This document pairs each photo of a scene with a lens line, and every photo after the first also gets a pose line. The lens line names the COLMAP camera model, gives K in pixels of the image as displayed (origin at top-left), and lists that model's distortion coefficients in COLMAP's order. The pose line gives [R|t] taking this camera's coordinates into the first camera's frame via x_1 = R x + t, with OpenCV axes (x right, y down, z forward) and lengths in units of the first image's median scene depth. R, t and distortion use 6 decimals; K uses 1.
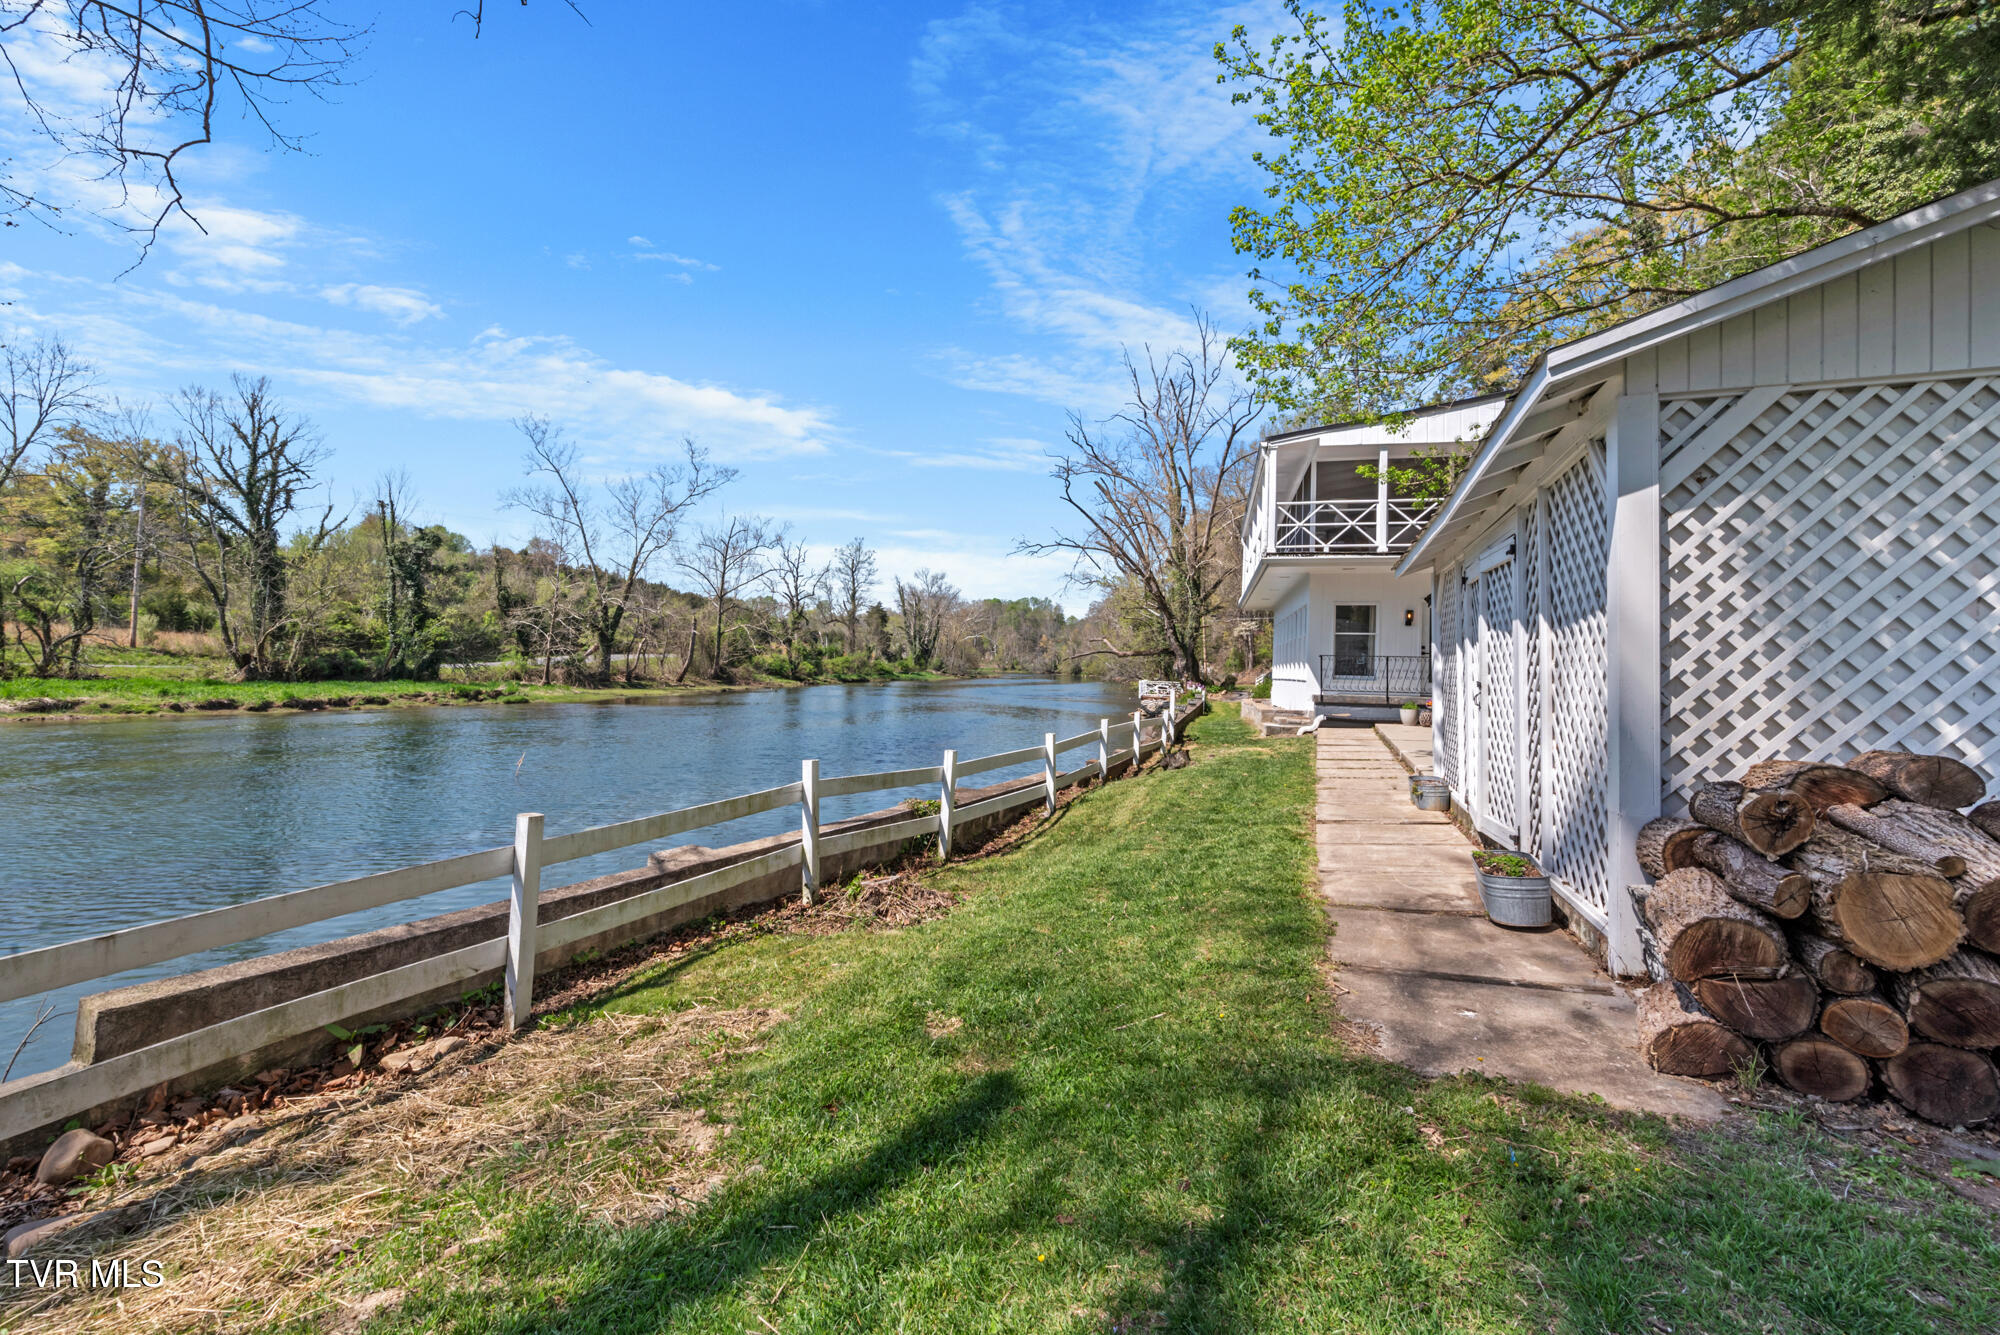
lens RADIAL K [[792.4, 0, 1000.6], [0, 792.4, 665.1], [0, 0, 1]] dist [-0.002130, -0.001949]
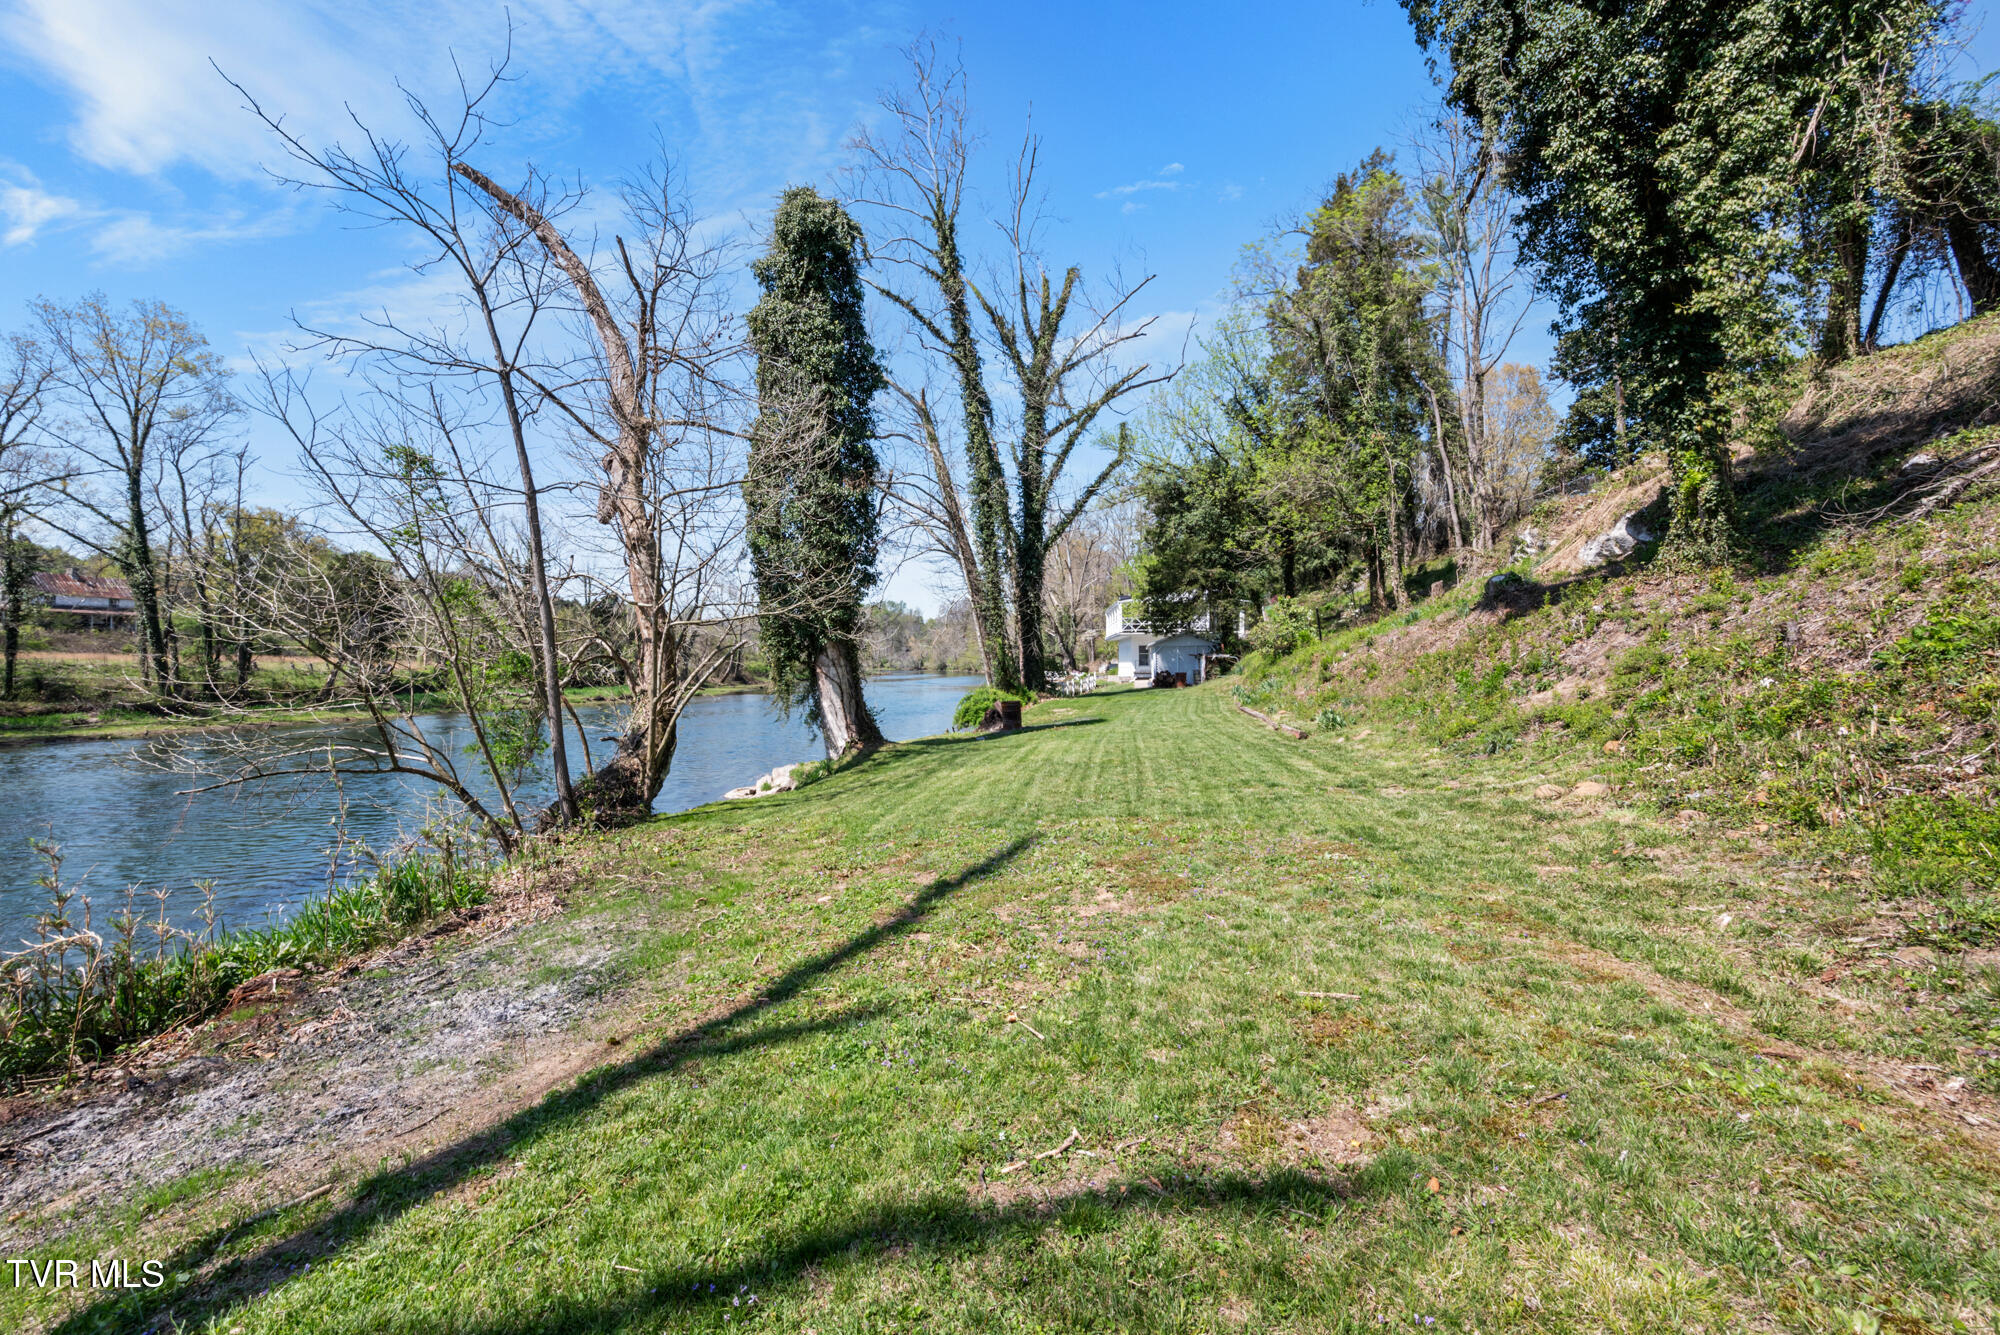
lens RADIAL K [[792.4, 0, 999.7], [0, 792.4, 663.8], [0, 0, 1]] dist [-0.002130, -0.001949]
pose [[0.977169, -0.005279, 0.212399, -0.062763], [0.004752, 0.999984, 0.002991, -0.000249], [-0.212411, -0.001913, 0.977178, -0.156515]]
